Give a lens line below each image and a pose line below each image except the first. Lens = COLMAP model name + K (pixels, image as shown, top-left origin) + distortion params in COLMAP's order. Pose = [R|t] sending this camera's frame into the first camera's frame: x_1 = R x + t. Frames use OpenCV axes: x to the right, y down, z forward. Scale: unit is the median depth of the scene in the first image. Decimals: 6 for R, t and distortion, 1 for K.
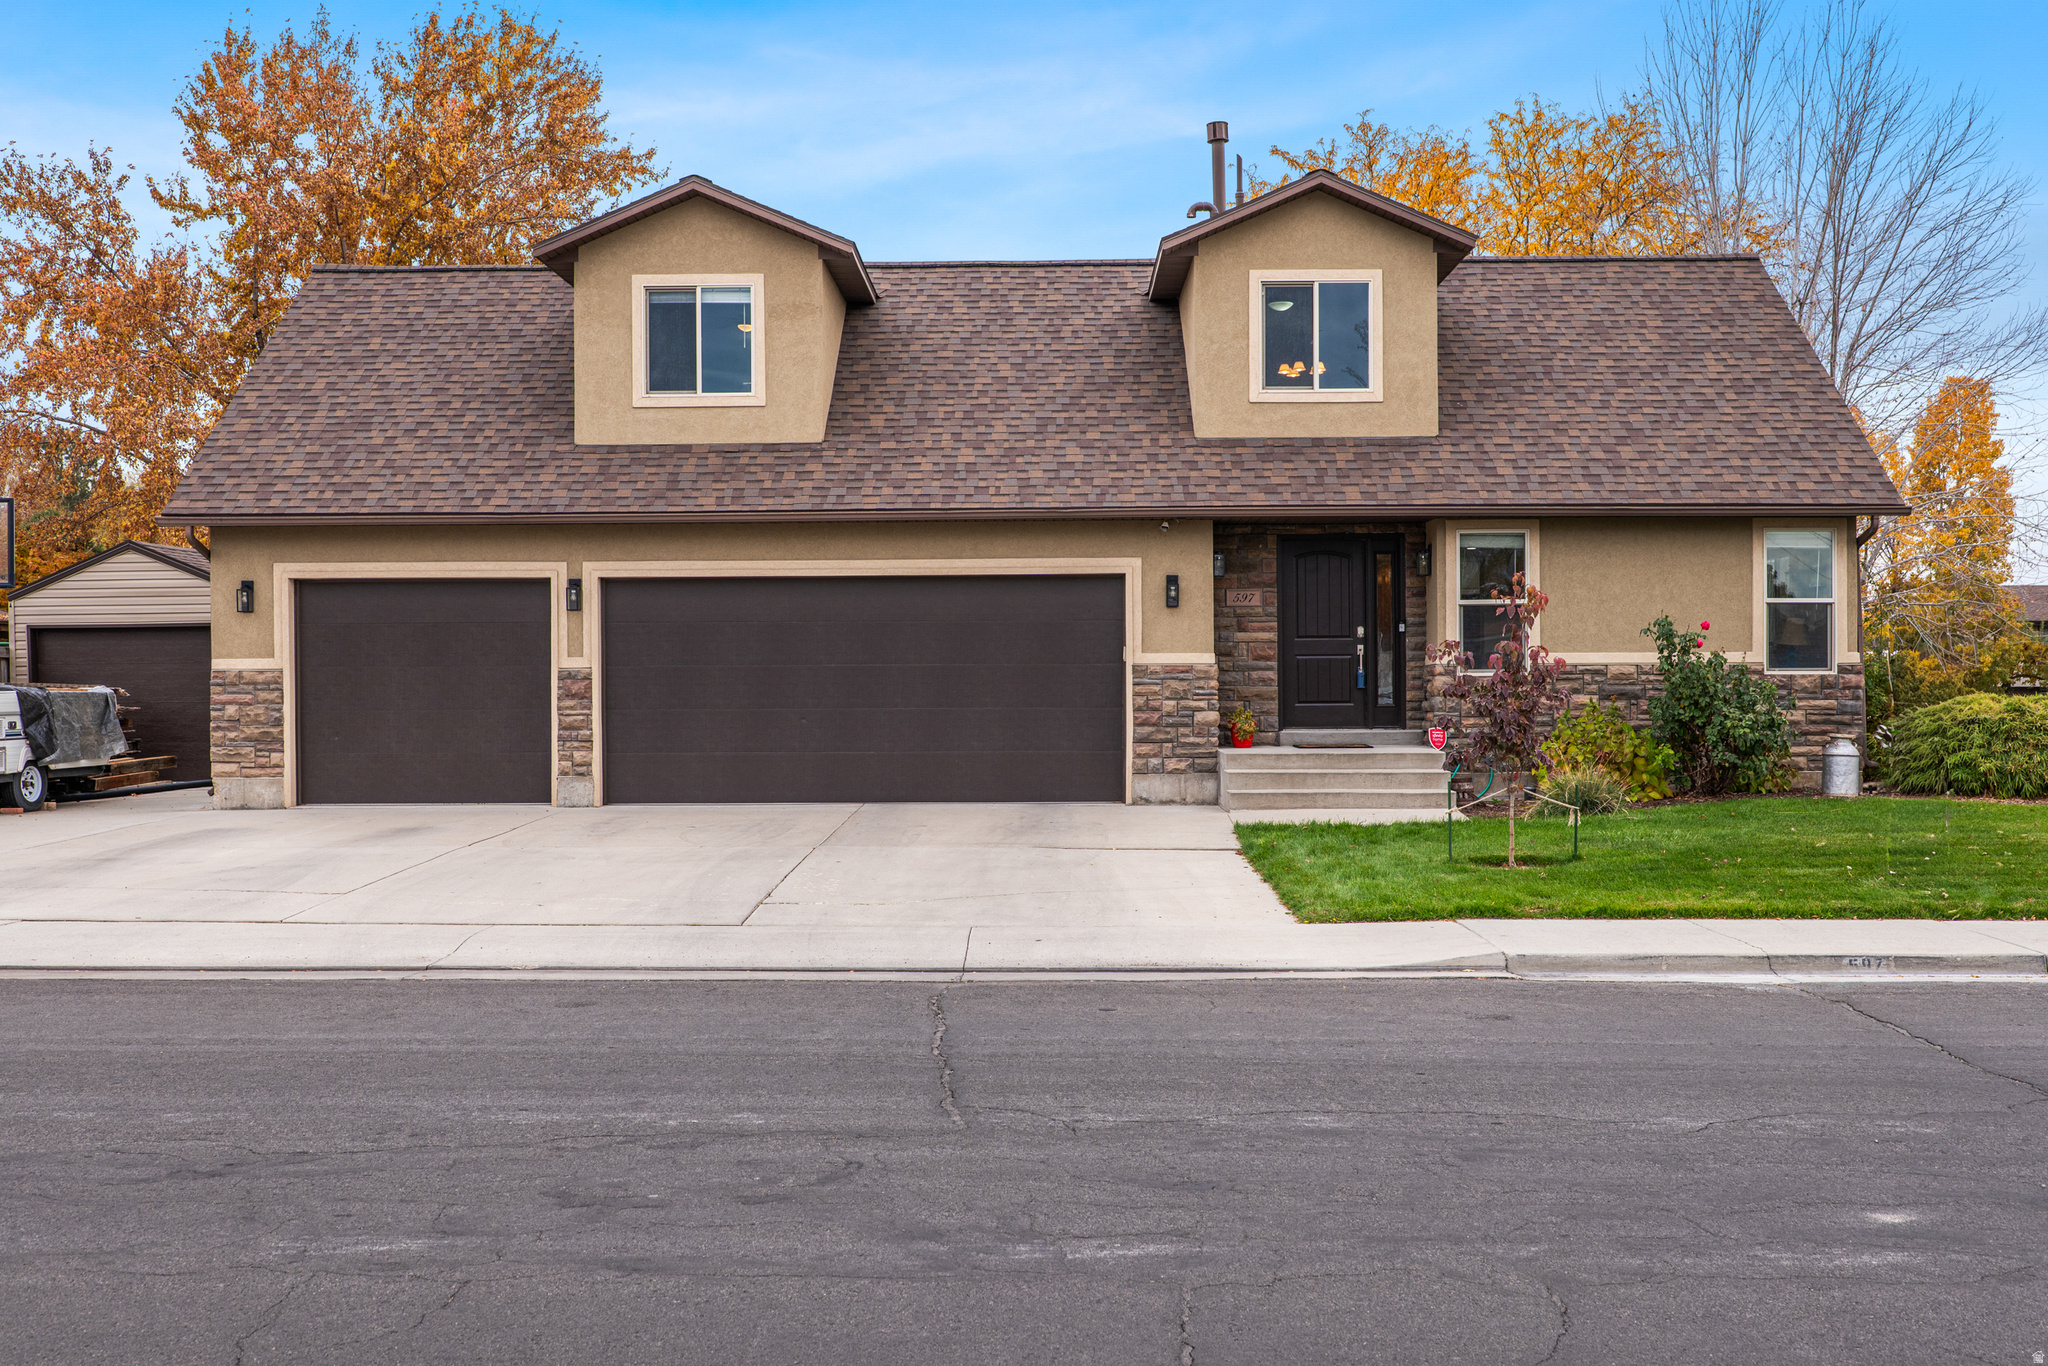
lens RADIAL K [[2020.8, 0, 1020.1], [0, 2020.8, 682.6], [0, 0, 1]] dist [0.018802, 0.000000]
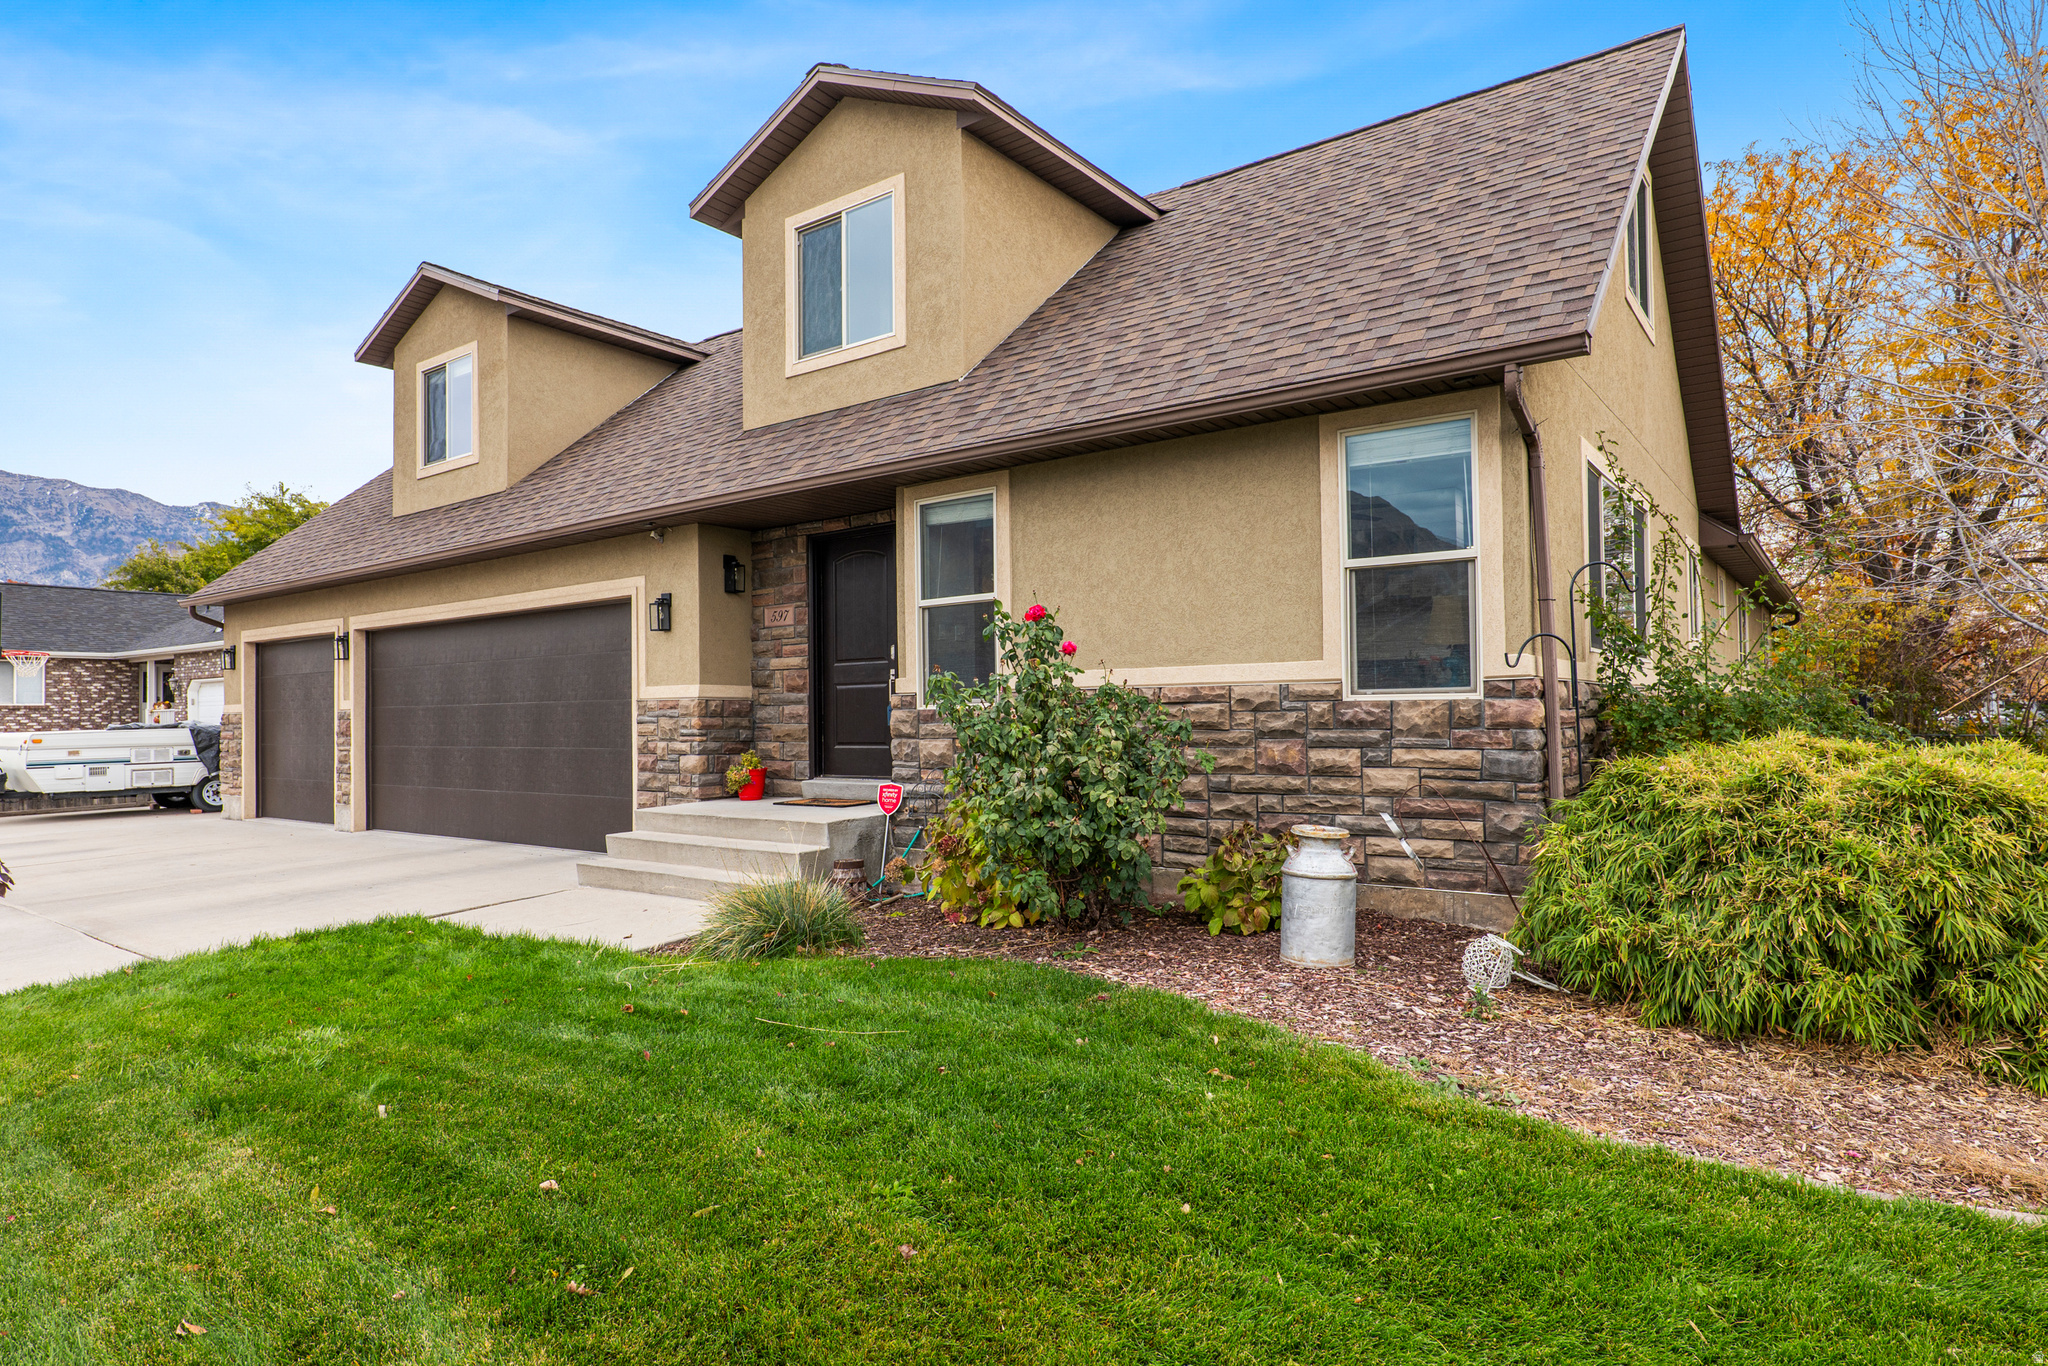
lens RADIAL K [[1149.4, 0, 1028.2], [0, 1149.4, 690.5], [0, 0, 1]] dist [-0.003921, -0.000074]
pose [[0.800485, -0.019168, -0.599046, 0.483217], [0.011504, 0.999796, -0.016618, -0.002822], [0.599243, 0.006411, 0.800542, 0.705356]]
